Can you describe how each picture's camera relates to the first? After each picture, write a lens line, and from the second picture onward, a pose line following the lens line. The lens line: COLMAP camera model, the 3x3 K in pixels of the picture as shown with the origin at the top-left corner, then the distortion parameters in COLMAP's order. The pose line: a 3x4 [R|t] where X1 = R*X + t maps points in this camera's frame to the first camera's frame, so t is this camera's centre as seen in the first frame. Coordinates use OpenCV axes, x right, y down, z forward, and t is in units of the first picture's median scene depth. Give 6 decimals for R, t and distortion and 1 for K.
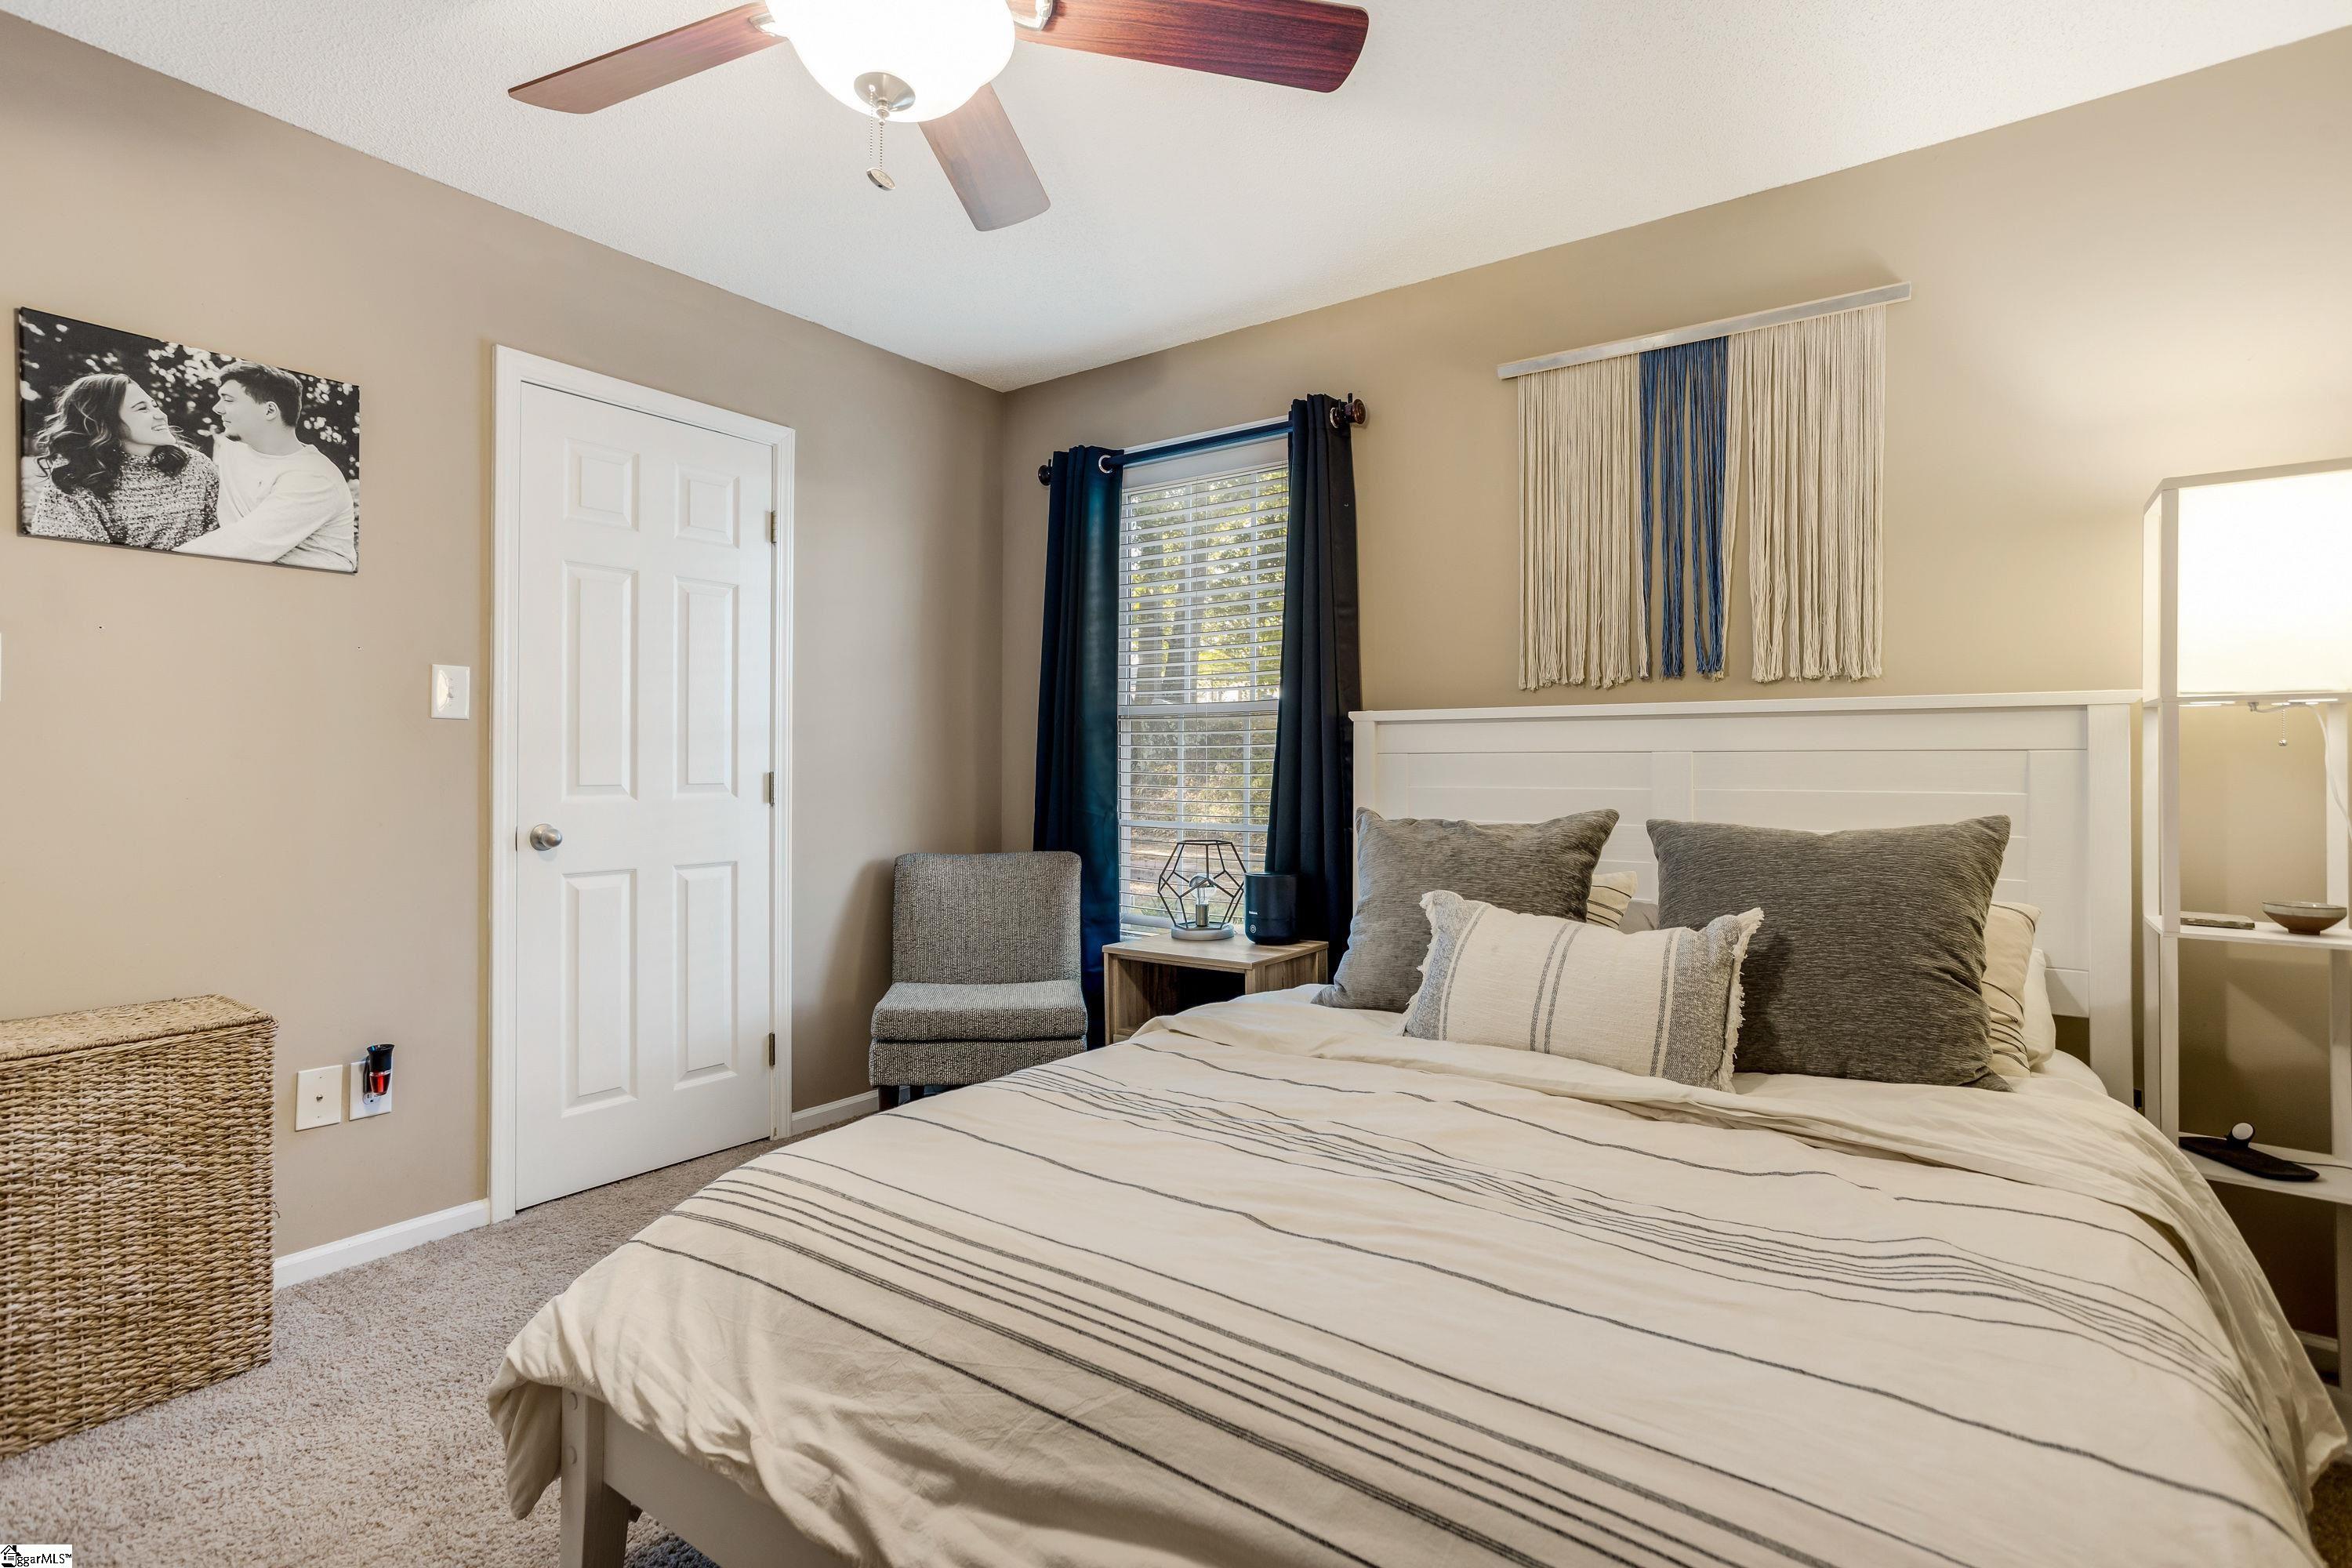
lens RADIAL K [[1132.9, 0, 1175.4], [0, 1132.9, 777.8], [0, 0, 1]] dist [-0.000554, -0.000055]
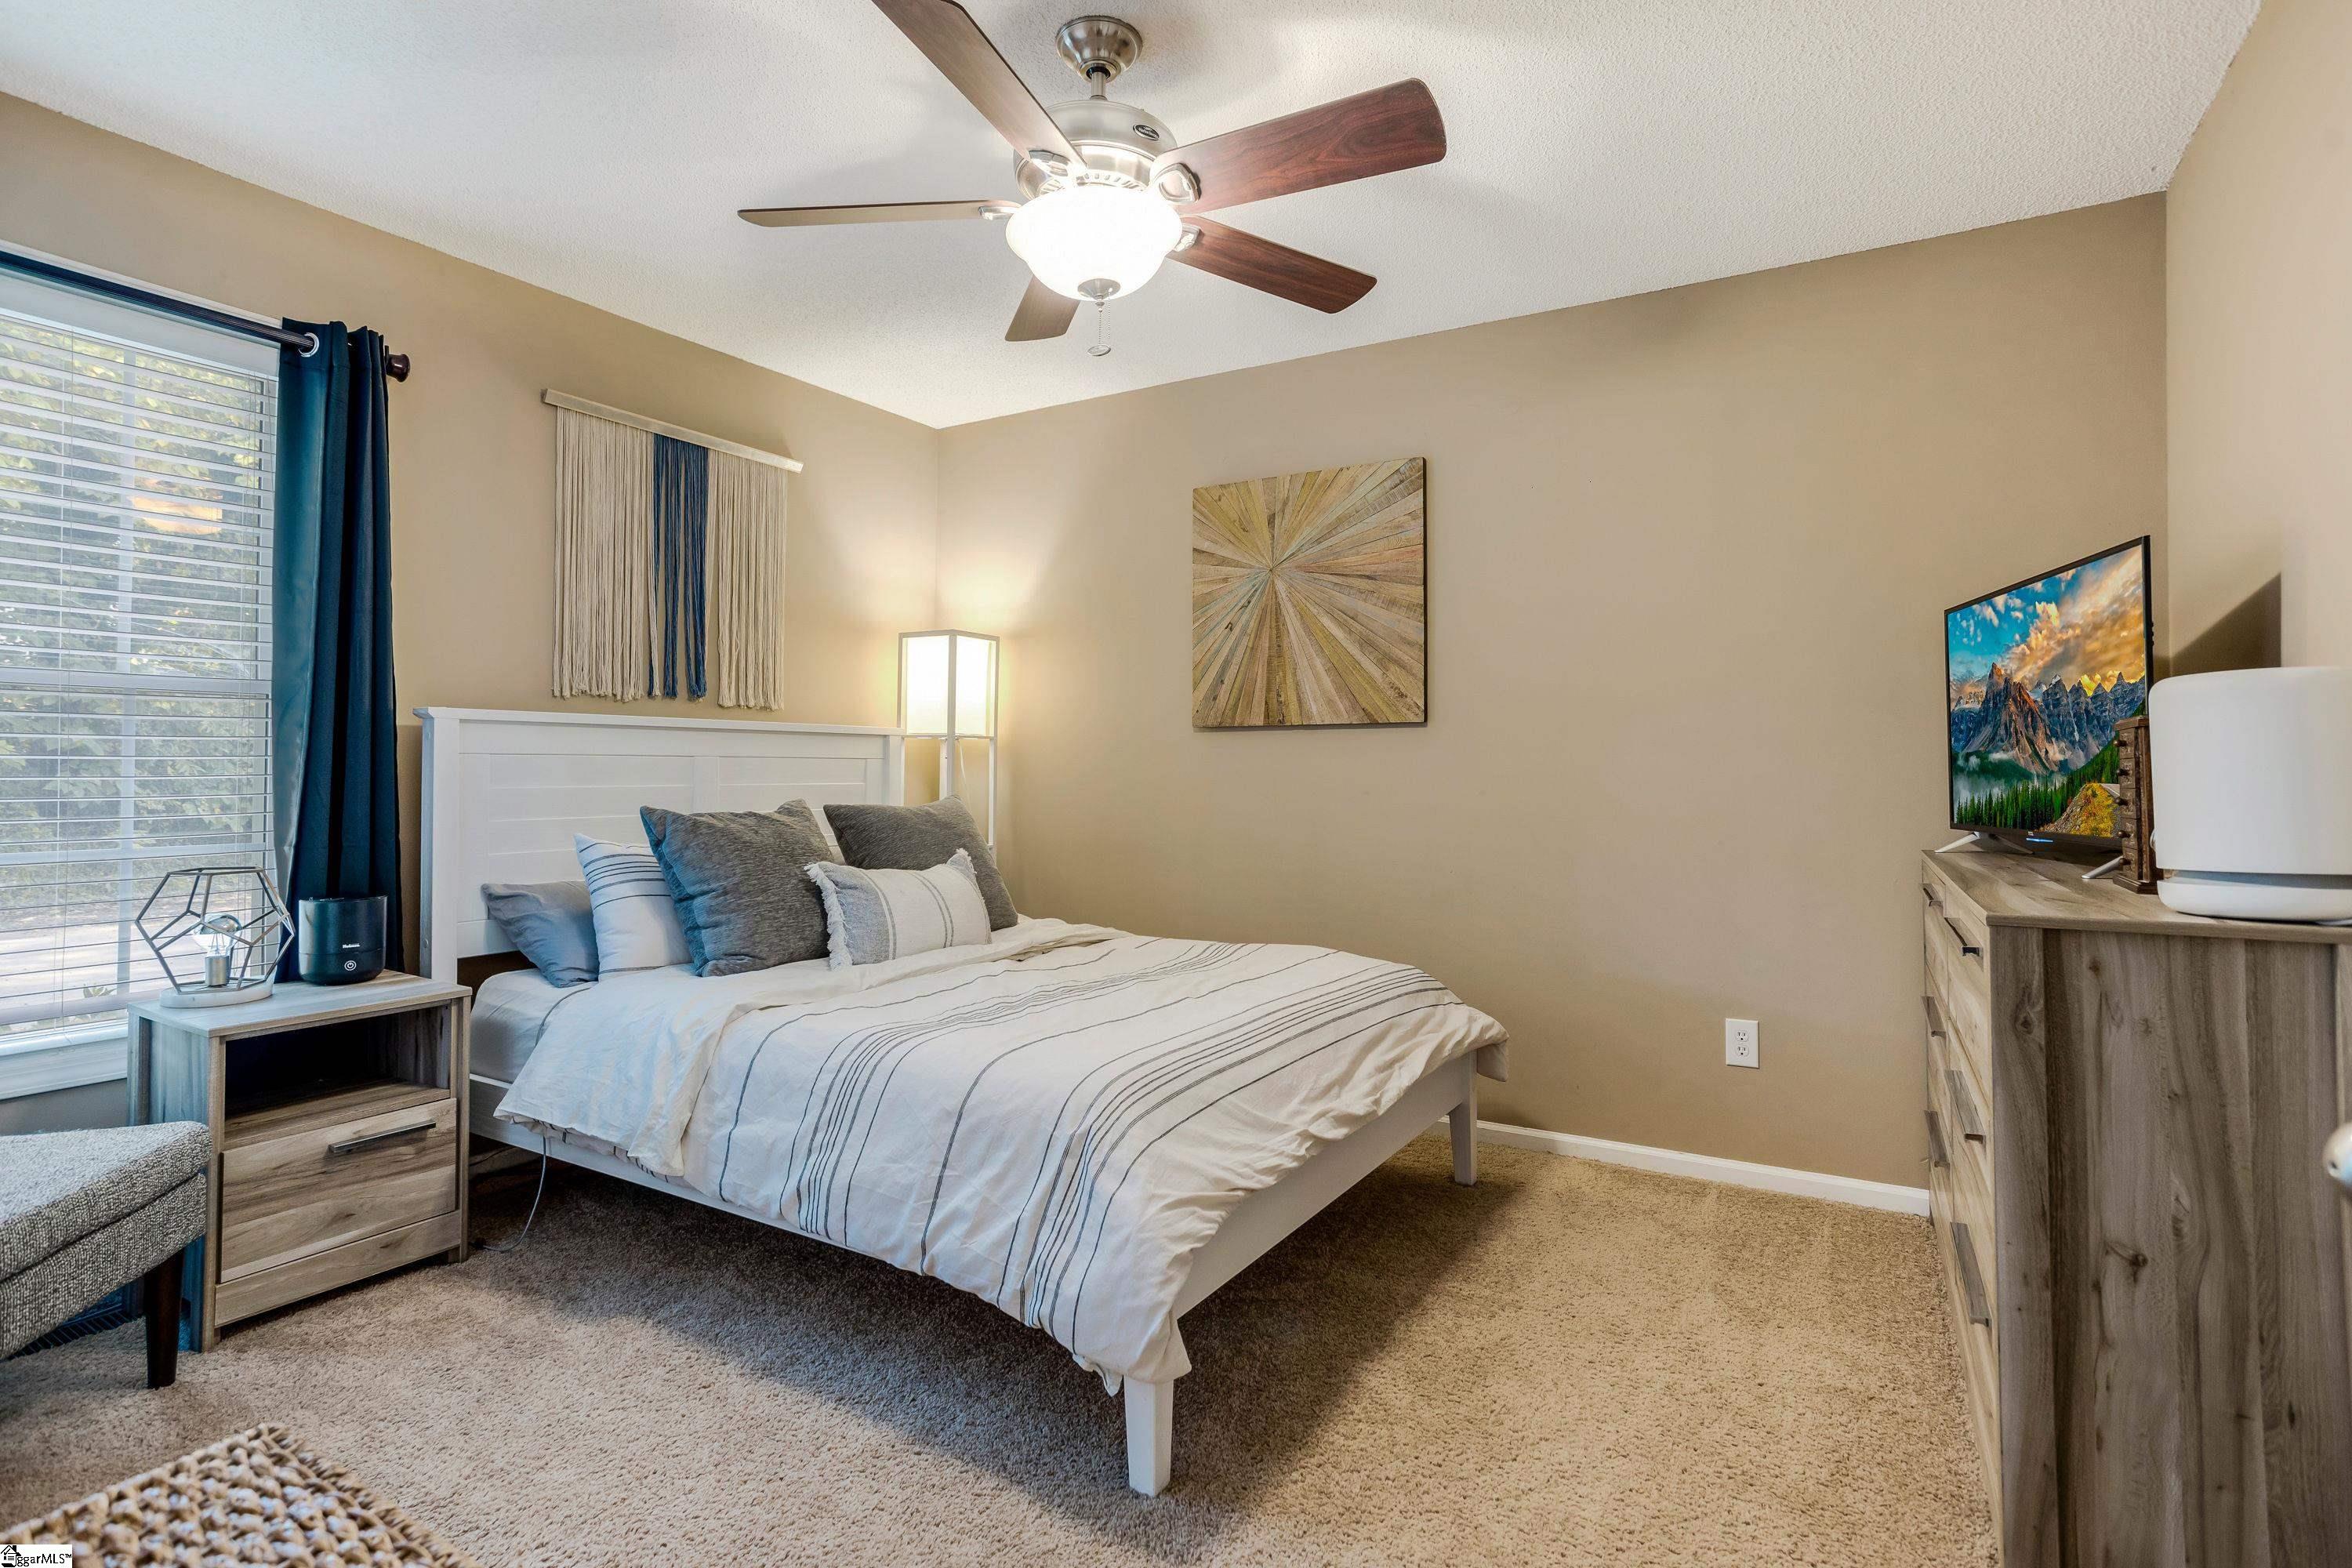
lens RADIAL K [[1132.9, 0, 1177.1], [0, 1132.9, 768.1], [0, 0, 1]] dist [-0.000554, -0.000055]
pose [[-0.067598, -0.002930, 0.997708, -0.875332], [0.004940, 0.999982, 0.003272, -0.011064], [-0.997700, 0.005149, -0.067582, 0.524692]]
